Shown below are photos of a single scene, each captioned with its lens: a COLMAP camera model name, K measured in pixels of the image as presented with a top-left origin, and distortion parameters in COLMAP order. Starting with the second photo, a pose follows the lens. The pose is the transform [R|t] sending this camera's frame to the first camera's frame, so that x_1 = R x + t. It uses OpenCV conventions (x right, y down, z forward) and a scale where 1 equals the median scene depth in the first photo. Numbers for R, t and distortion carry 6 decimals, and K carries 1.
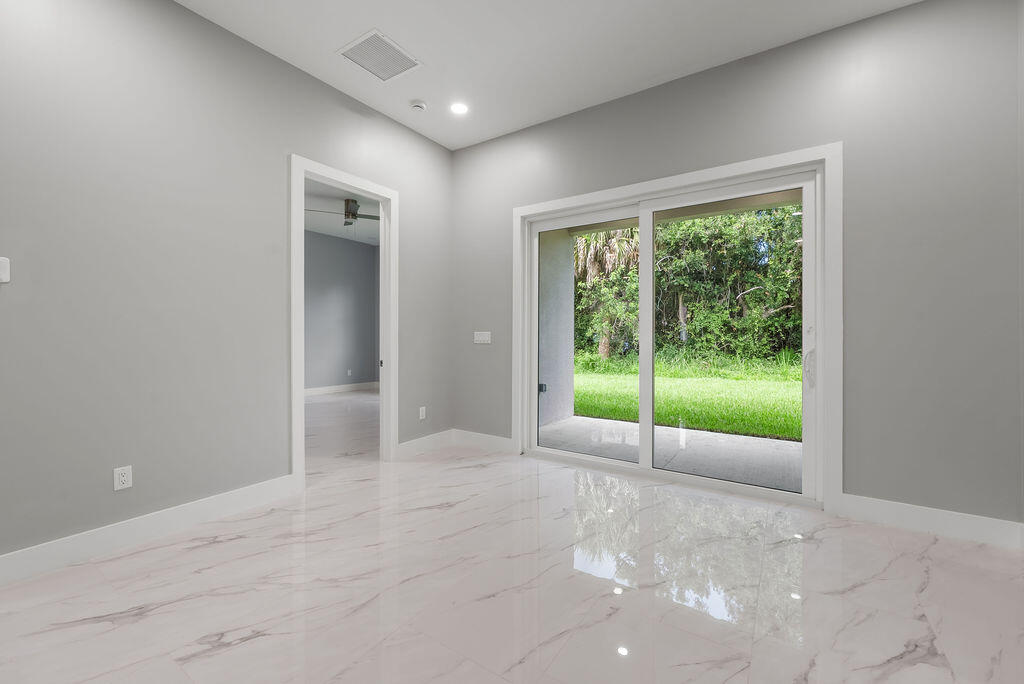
lens RADIAL K [[419.2, 0, 511.5], [0, 419.2, 340.8], [0, 0, 1]] dist [0.000009, -0.000015]
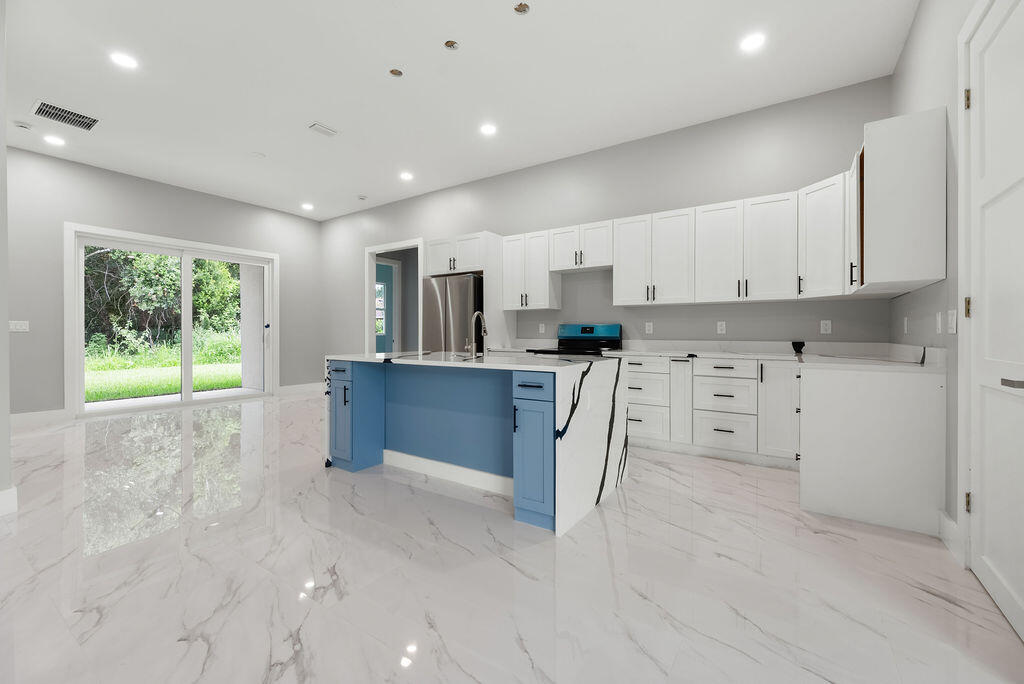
lens RADIAL K [[419.2, 0, 511.8], [0, 419.2, 336.8], [0, 0, 1]] dist [0.000009, -0.000015]
pose [[0.002656, -0.006117, 0.999978, -1.217159], [0.002637, 0.999978, 0.006110, 0.017136], [-0.999993, 0.002621, 0.002673, -0.302451]]
